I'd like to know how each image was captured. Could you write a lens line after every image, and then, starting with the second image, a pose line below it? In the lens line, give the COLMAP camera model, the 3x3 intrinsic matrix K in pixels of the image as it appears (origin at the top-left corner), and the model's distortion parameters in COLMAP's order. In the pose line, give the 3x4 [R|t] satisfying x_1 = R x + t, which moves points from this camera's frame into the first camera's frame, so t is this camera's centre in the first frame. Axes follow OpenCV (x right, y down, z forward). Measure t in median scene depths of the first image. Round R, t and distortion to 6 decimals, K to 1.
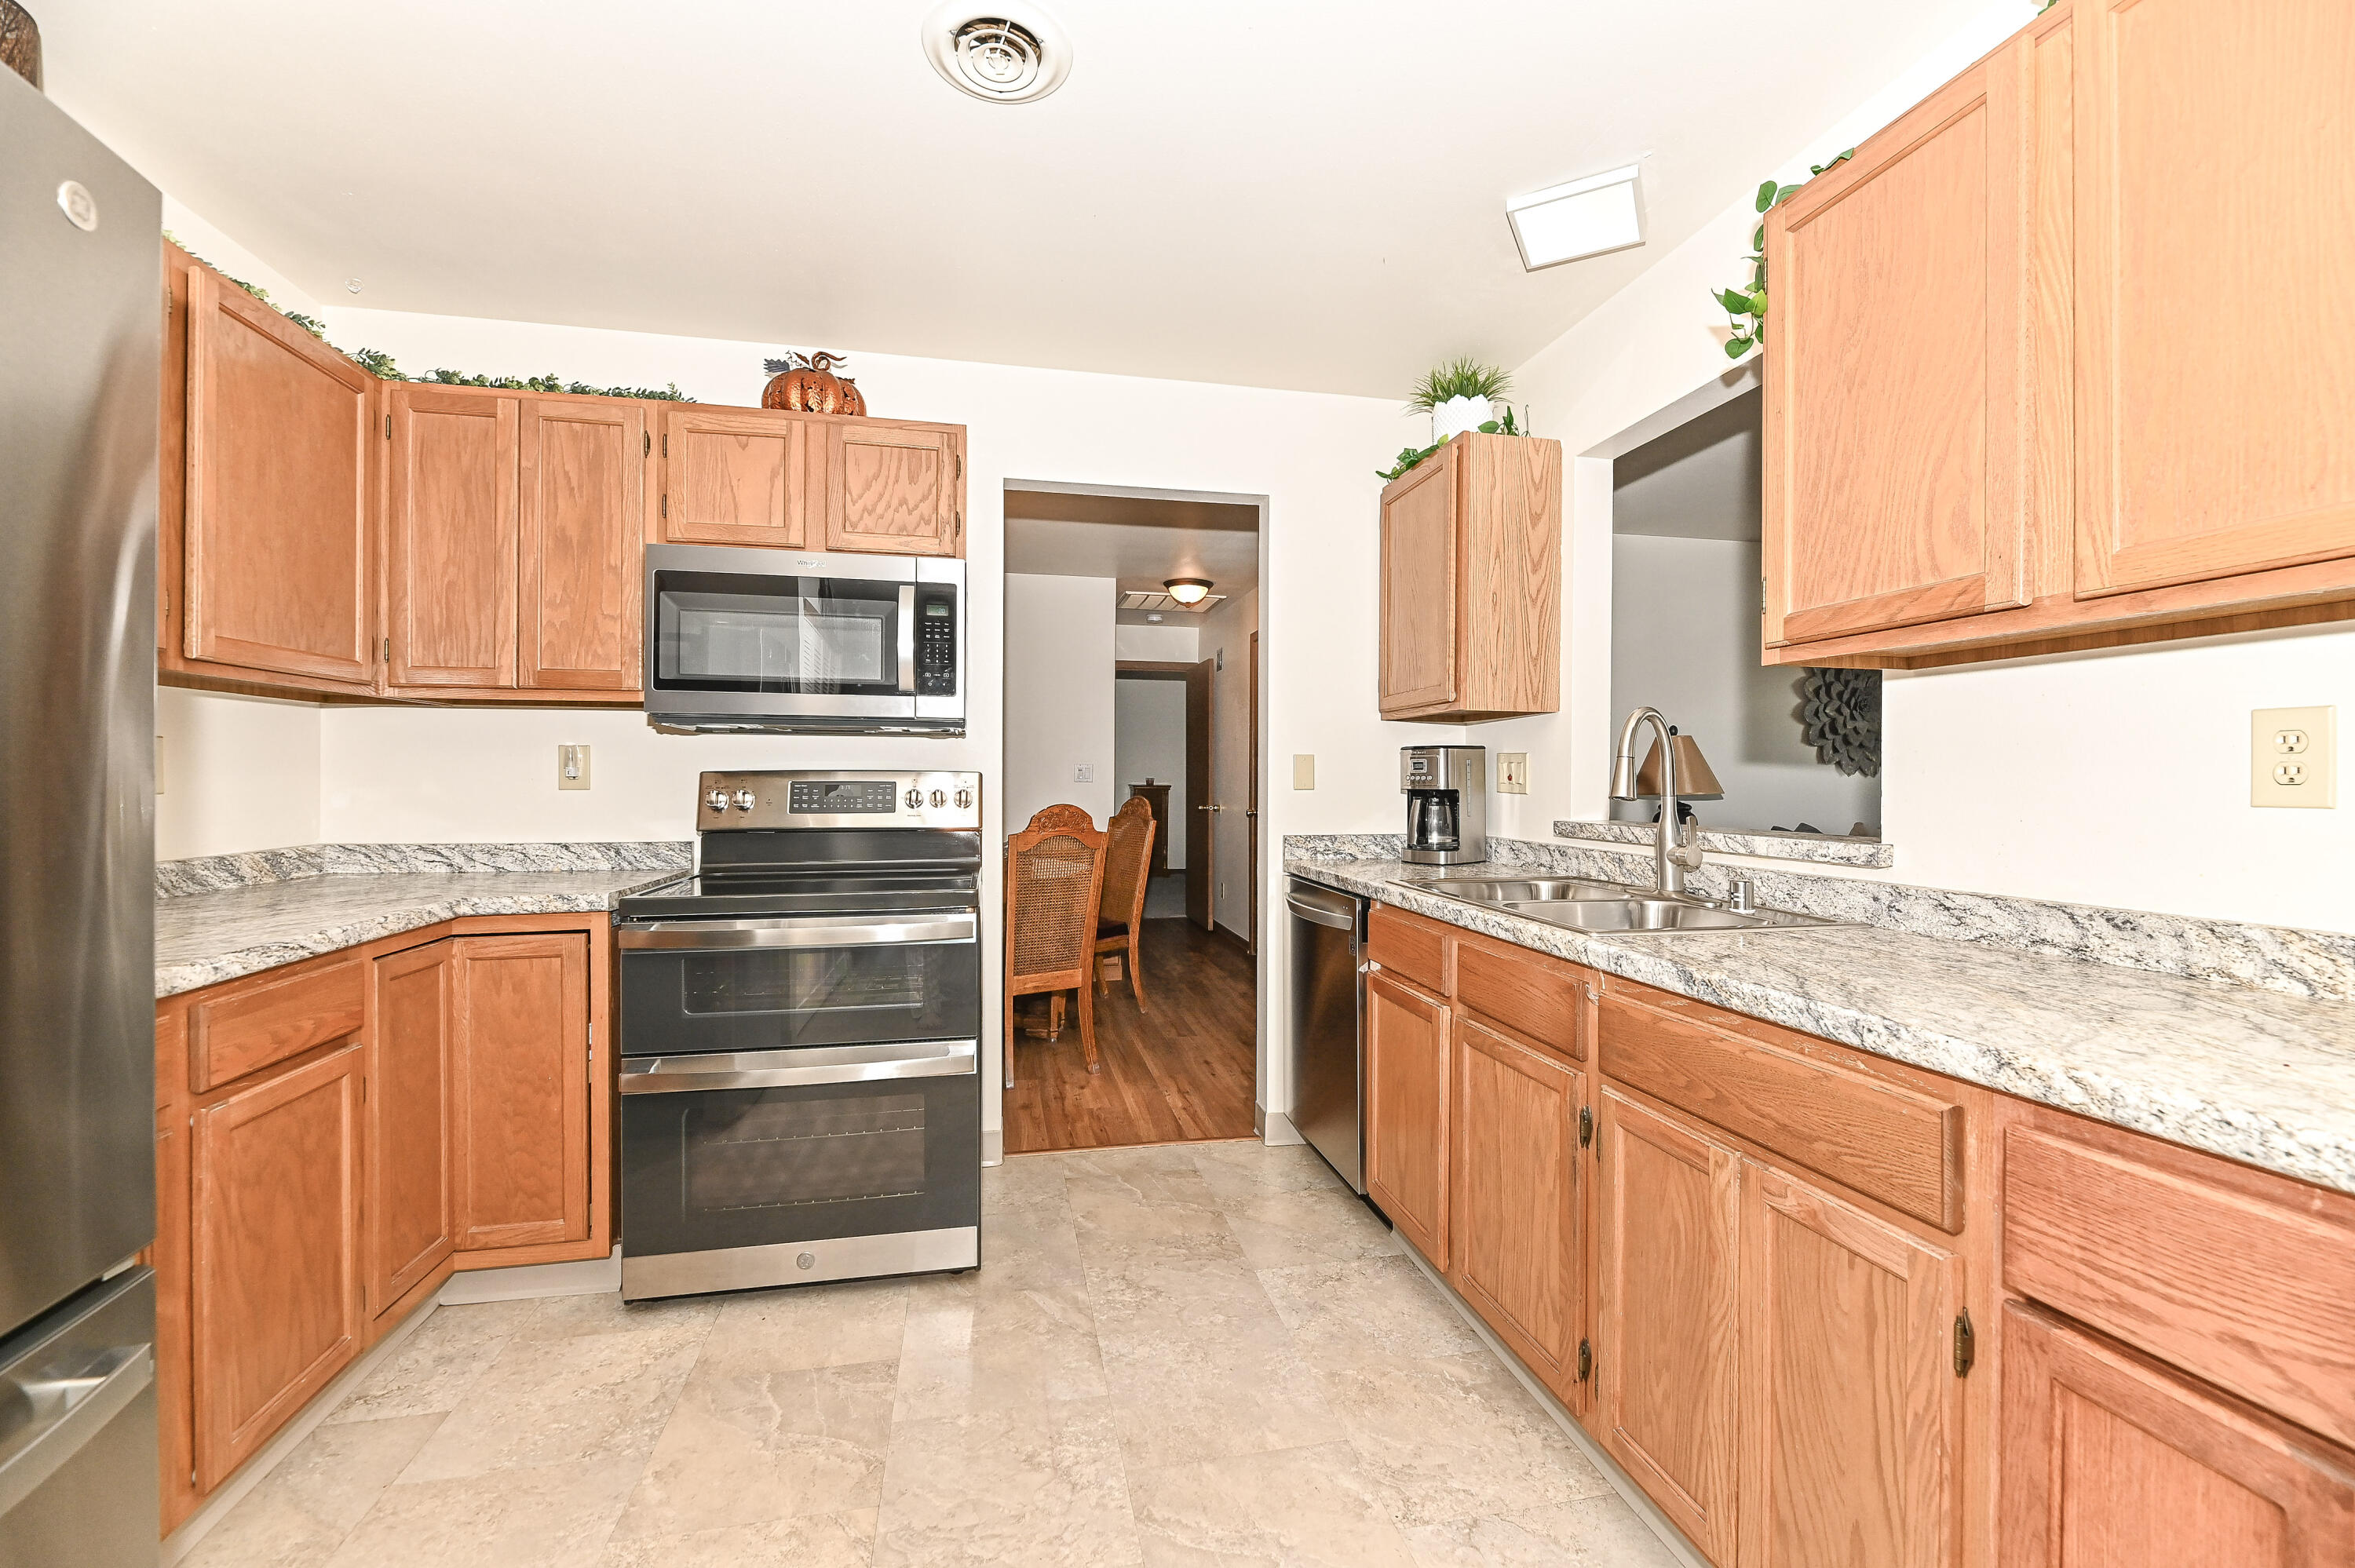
lens RADIAL K [[947.0, 0, 1179.5], [0, 947.0, 778.9], [0, 0, 1]] dist [-0.003906, -0.001660]
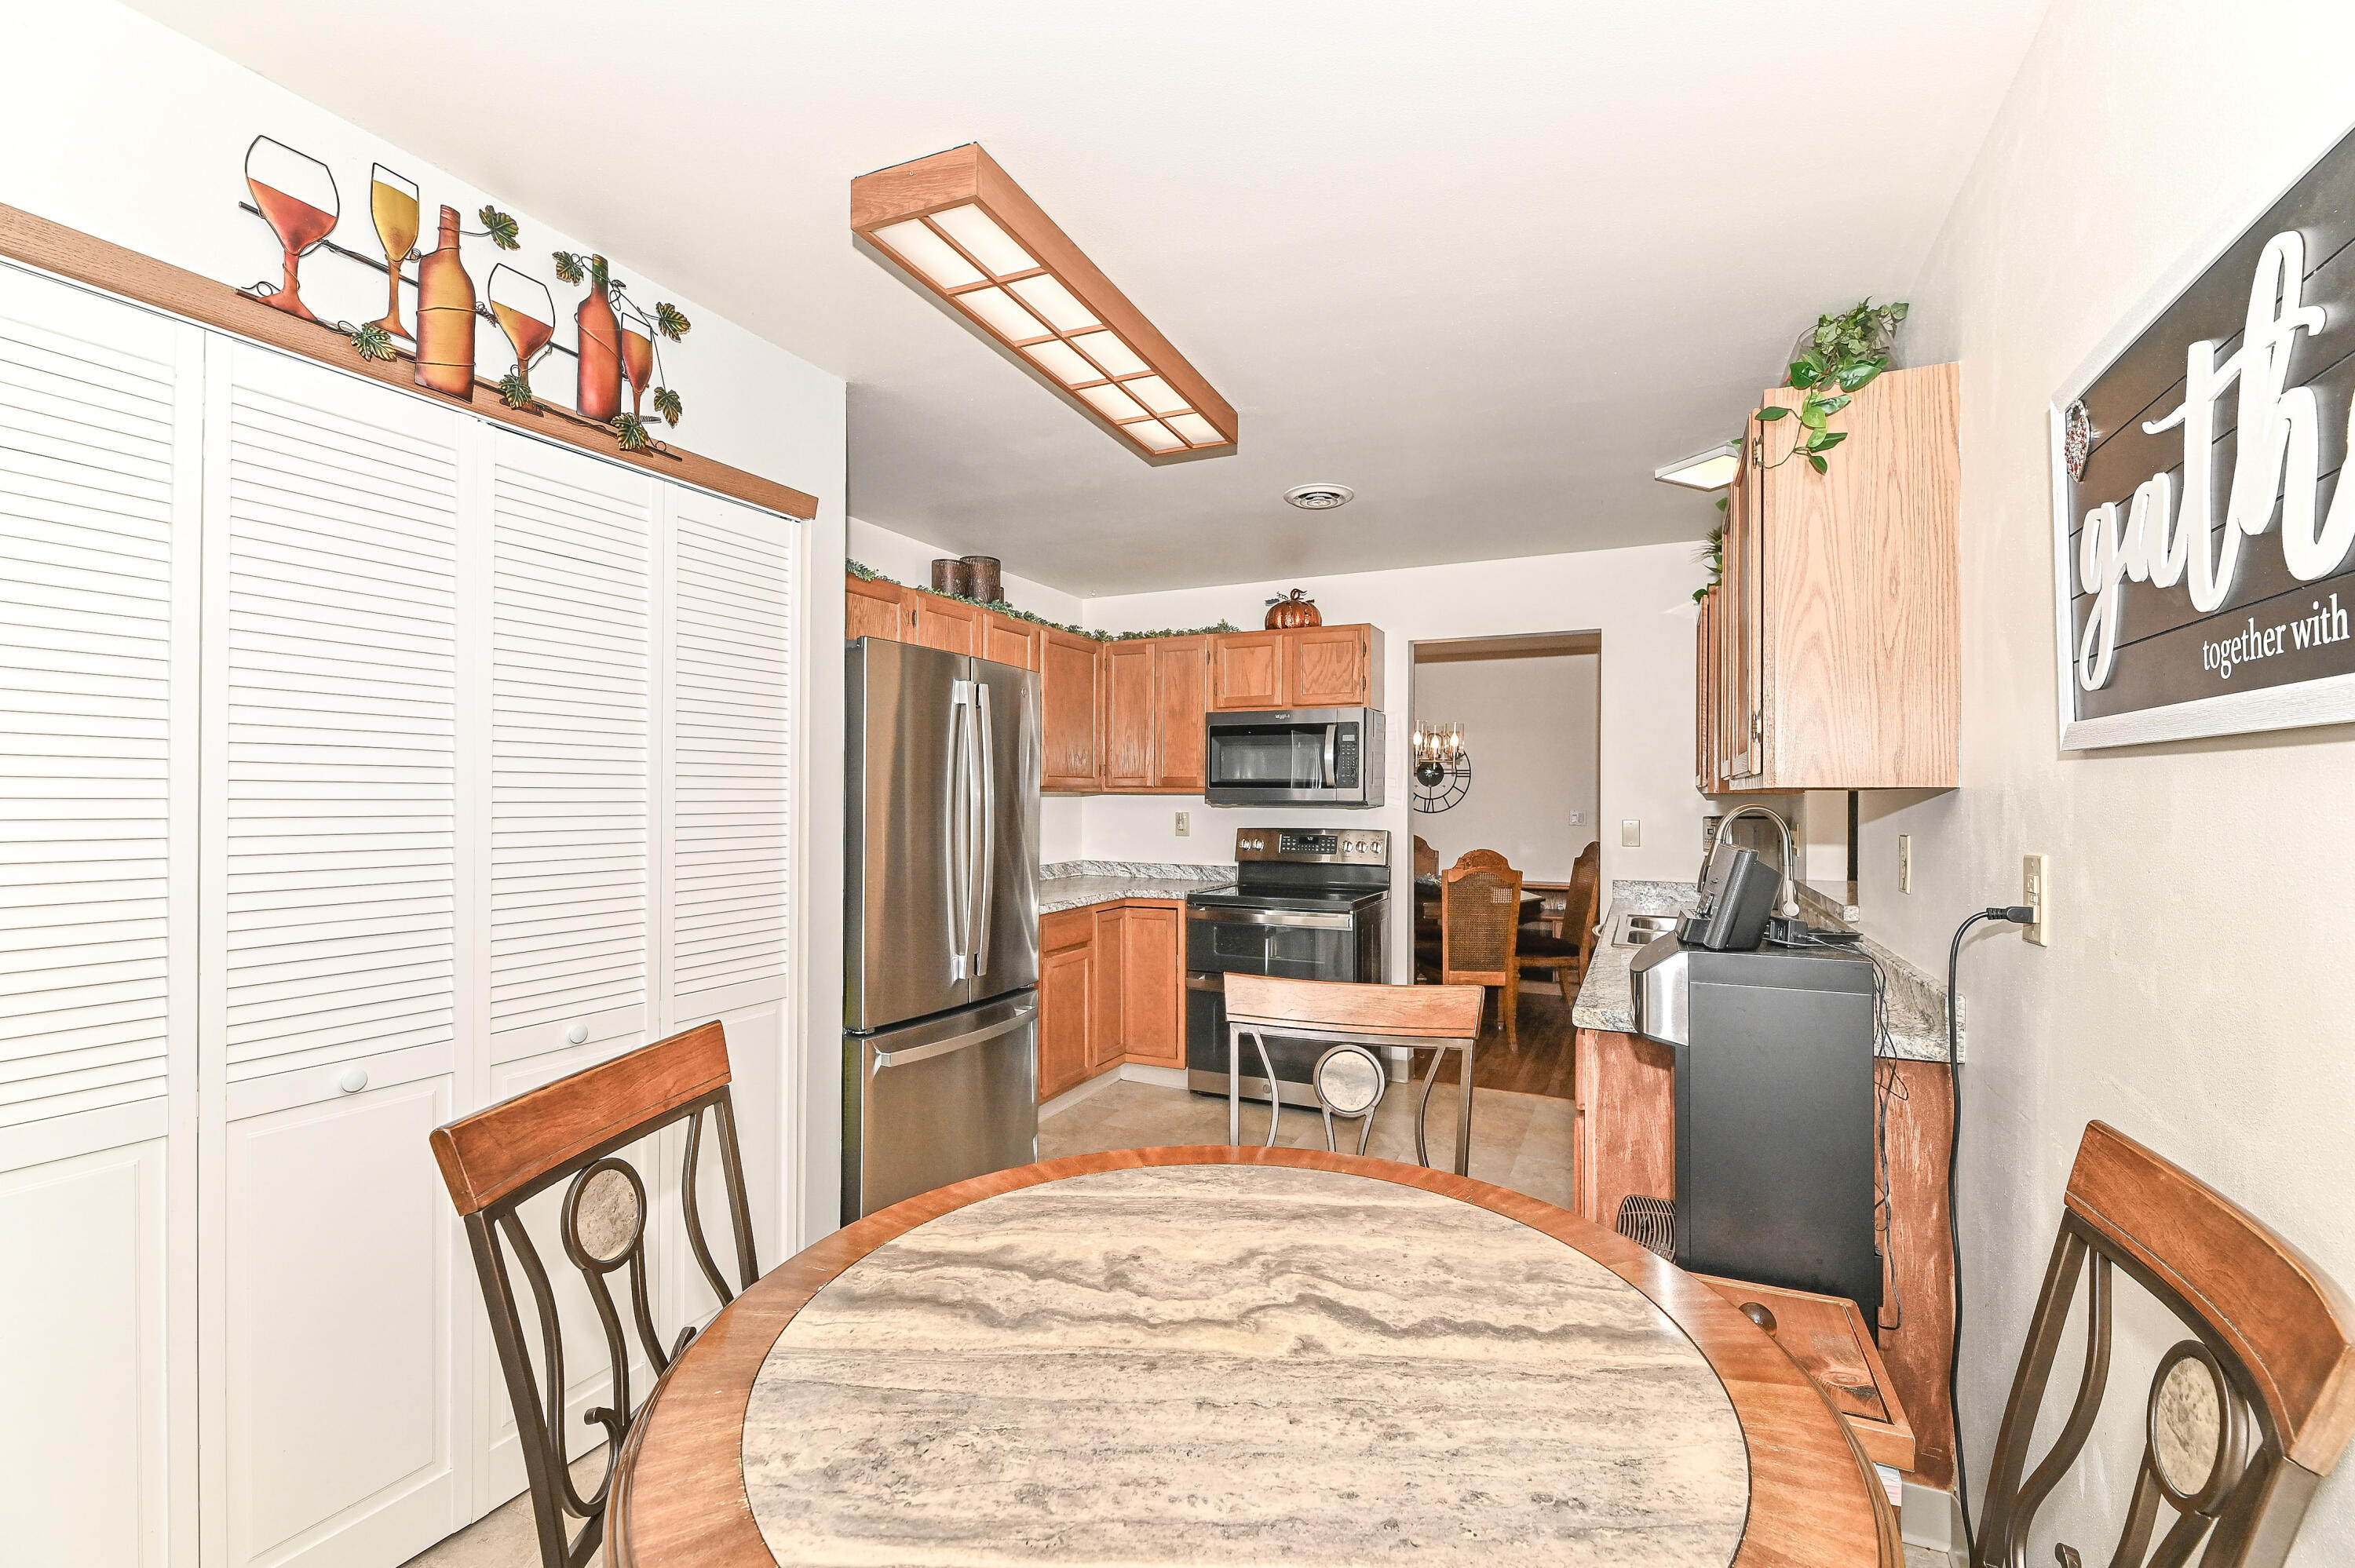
lens RADIAL K [[1028.2, 0, 1182.2], [0, 1028.2, 790.2], [0, 0, 1]] dist [0.002186, -0.001253]
pose [[0.795860, -0.001991, -0.605477, 0.676905], [-0.001612, 0.999984, -0.005407, -0.078292], [0.605478, 0.005279, 0.795845, -0.710614]]
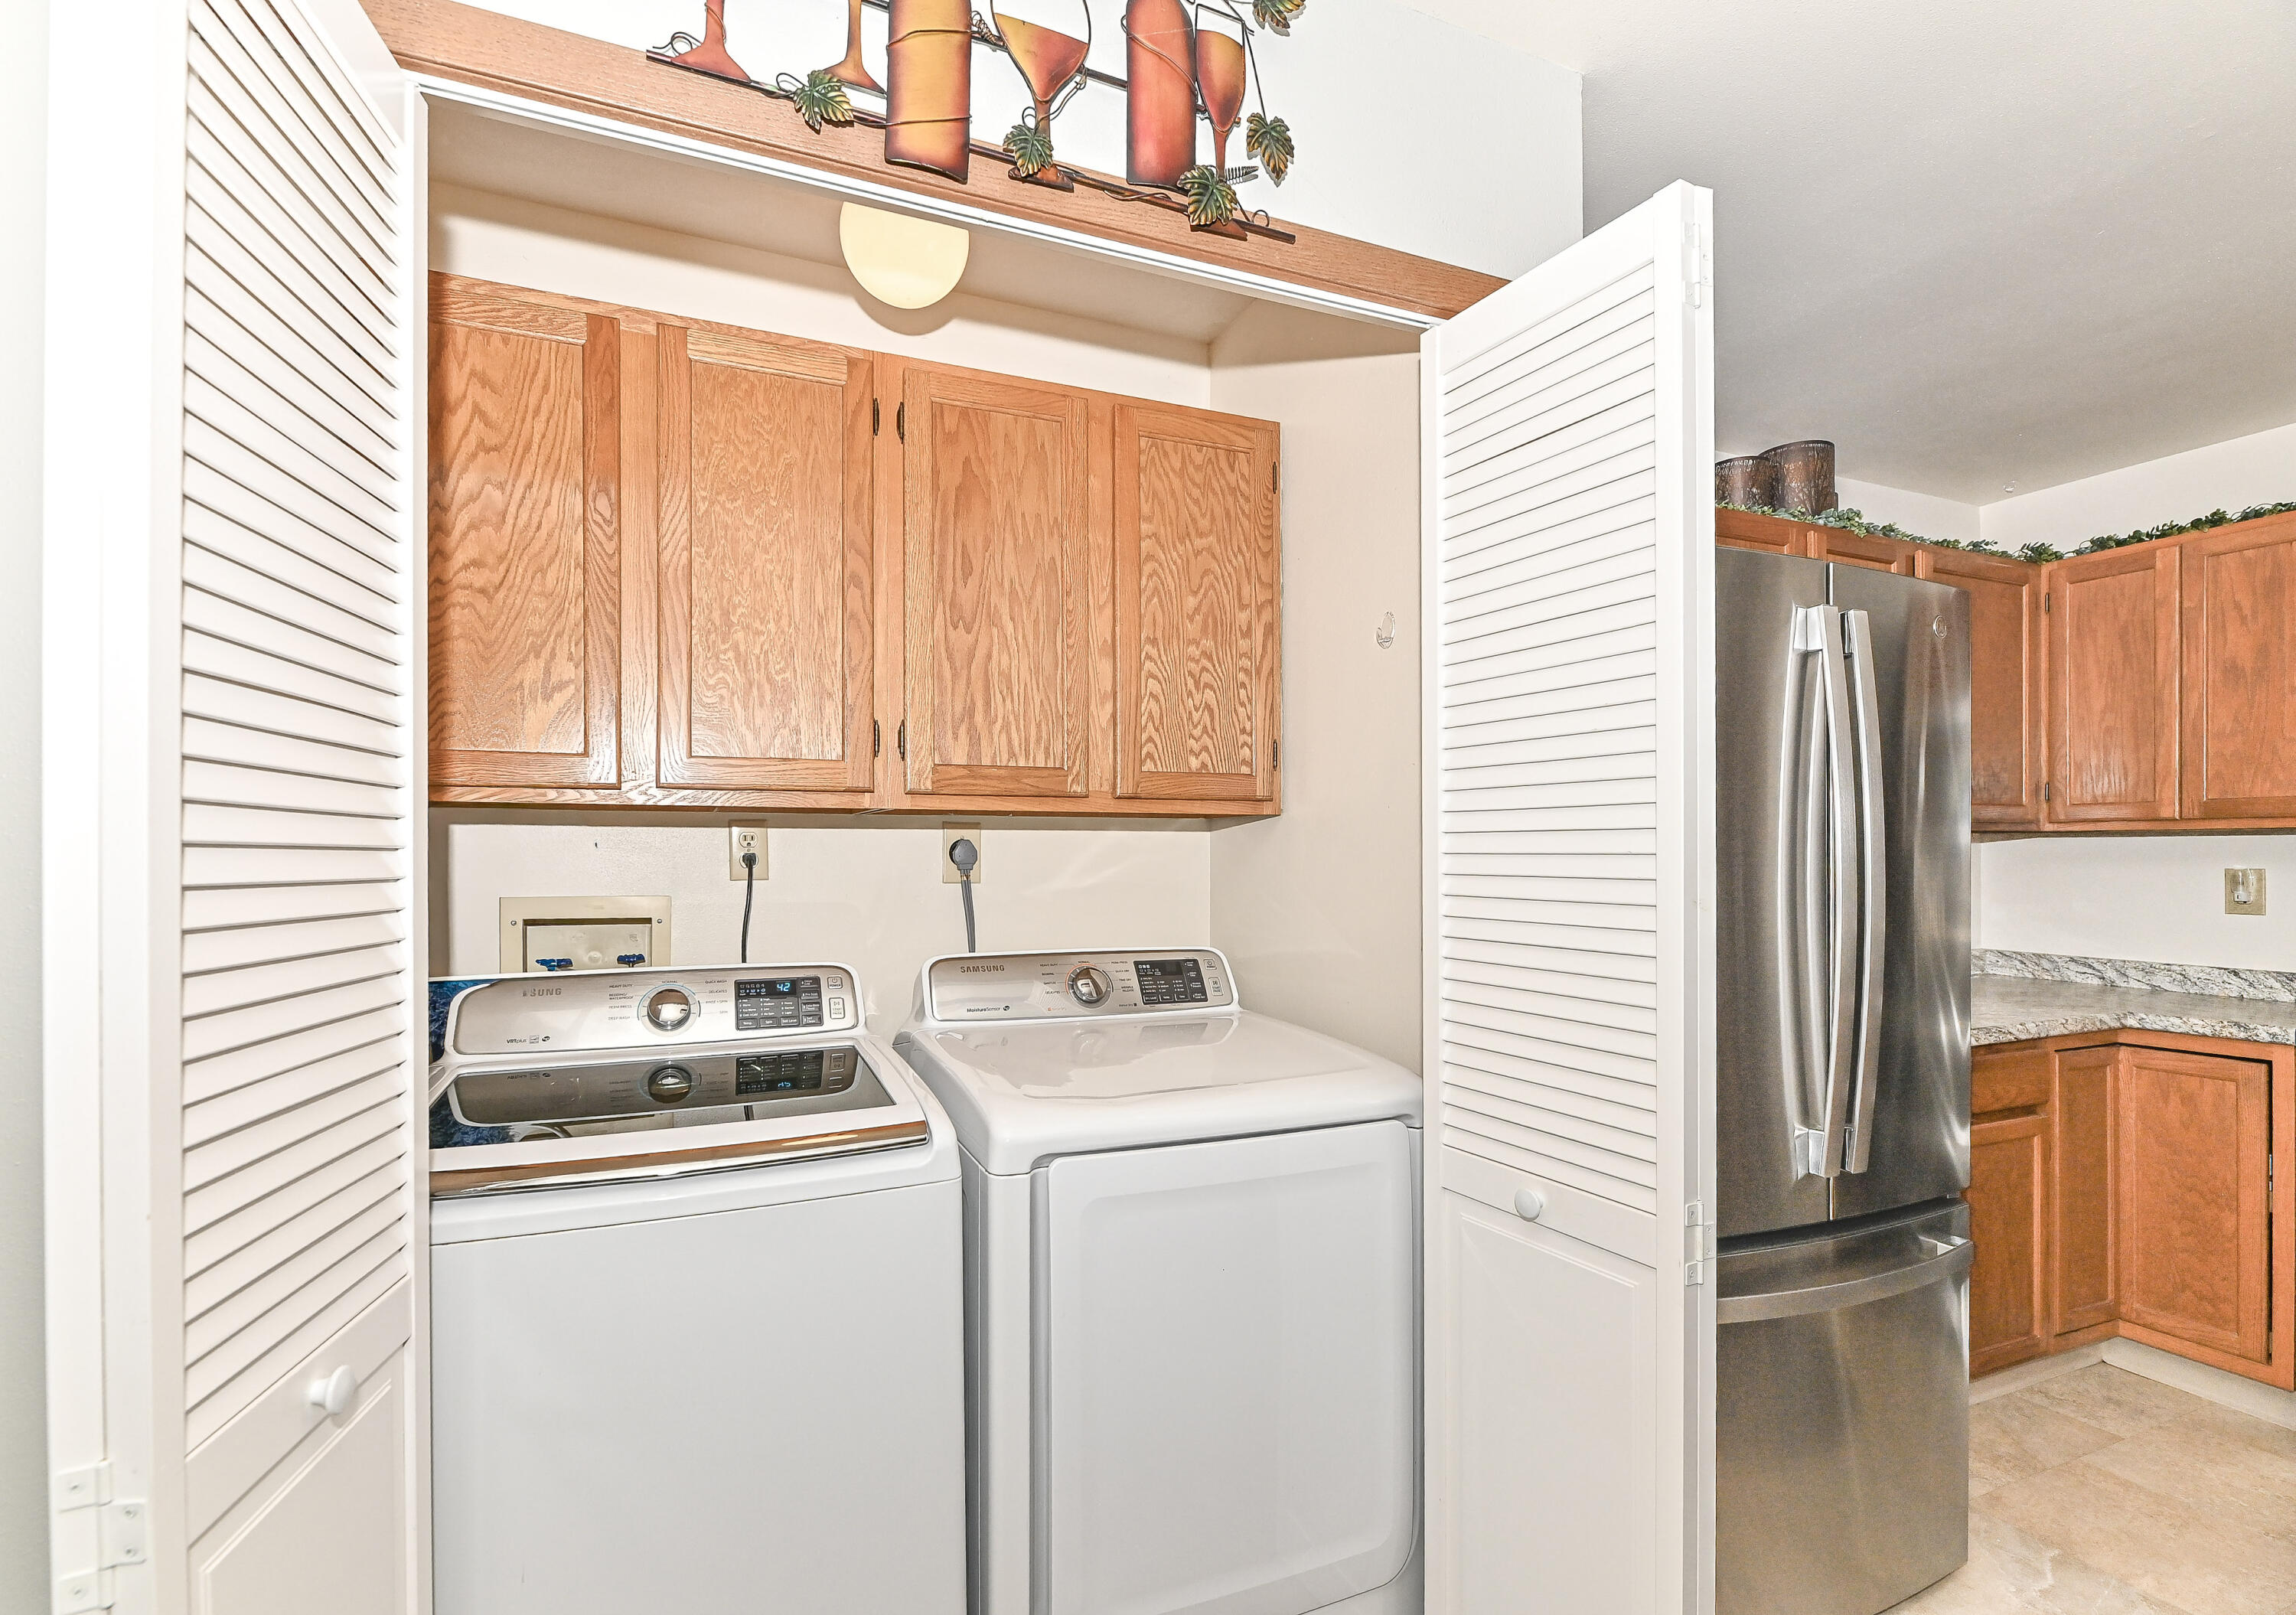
lens RADIAL K [[1051.7, 0, 1064.5], [0, 1051.7, 851.8], [0, 0, 1]] dist [-0.002617, -0.002257]
pose [[0.175116, -0.001987, -0.984546, 0.231874], [-0.000297, 0.999998, -0.002071, -0.057274], [0.984548, 0.000655, 0.175115, -0.434404]]
